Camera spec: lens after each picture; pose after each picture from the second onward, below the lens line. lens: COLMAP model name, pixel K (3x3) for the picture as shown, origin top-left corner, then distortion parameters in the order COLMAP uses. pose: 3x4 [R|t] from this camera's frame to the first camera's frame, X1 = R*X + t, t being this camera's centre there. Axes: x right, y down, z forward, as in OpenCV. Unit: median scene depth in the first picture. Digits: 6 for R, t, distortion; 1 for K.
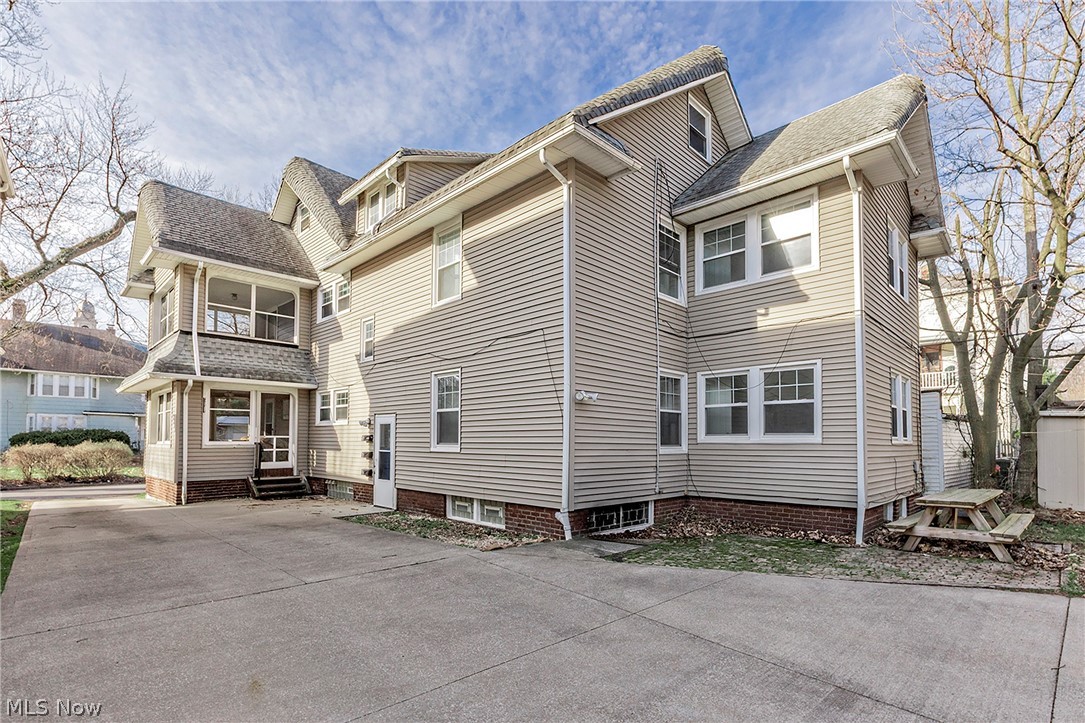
lens RADIAL K [[503.0, 0, 570.8], [0, 503.0, 433.2], [0, 0, 1]] dist [0.001054, -0.000797]
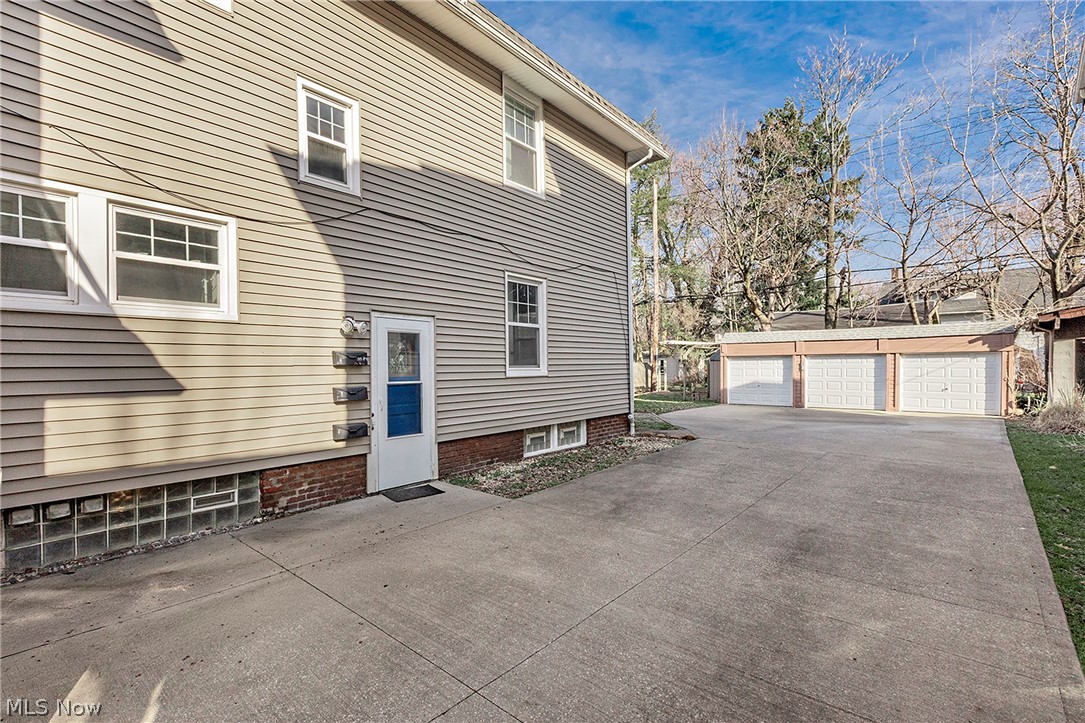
lens RADIAL K [[490.4, 0, 535.4], [0, 490.4, 371.8], [0, 0, 1]] dist [0.014438, -0.000057]
pose [[-0.034621, -0.018827, 0.999223, -1.059962], [-0.006648, 0.999805, 0.018608, 0.014843], [-0.999378, -0.005998, -0.034739, 1.029790]]
